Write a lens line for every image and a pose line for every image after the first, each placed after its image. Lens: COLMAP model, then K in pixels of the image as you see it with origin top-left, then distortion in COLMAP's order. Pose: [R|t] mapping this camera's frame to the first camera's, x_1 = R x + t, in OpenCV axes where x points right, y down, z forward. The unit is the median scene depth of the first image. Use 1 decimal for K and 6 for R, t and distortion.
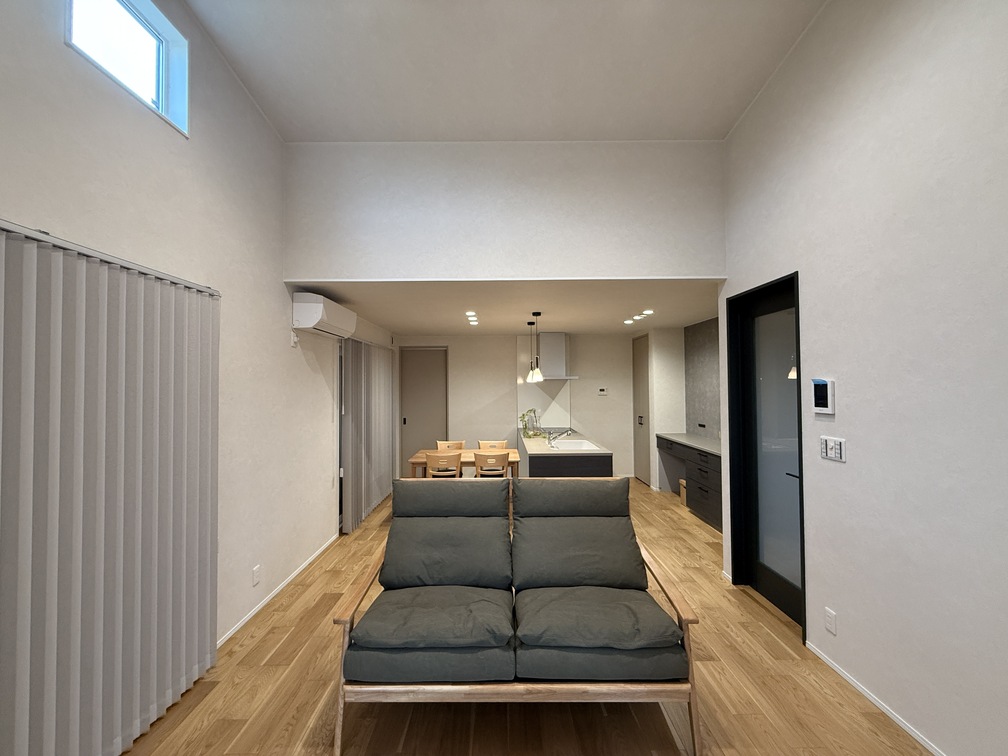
lens RADIAL K [[402.5, 0, 501.4], [0, 402.5, 378.9], [0, 0, 1]] dist [0.002286, -0.000550]
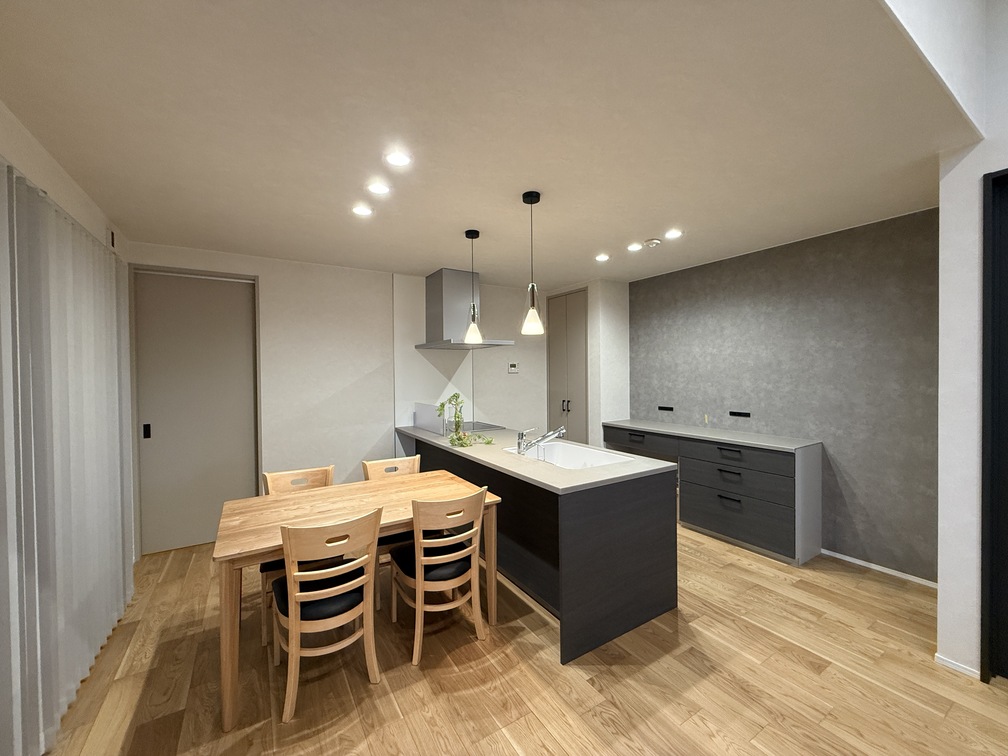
lens RADIAL K [[402.5, 0, 500.6], [0, 402.5, 378.9], [0, 0, 1]] dist [0.002286, -0.000550]
pose [[0.852377, -0.009335, 0.522844, -0.357993], [-0.005571, 0.999622, 0.026930, 0.082722], [-0.522898, -0.025867, 0.852003, 1.051860]]
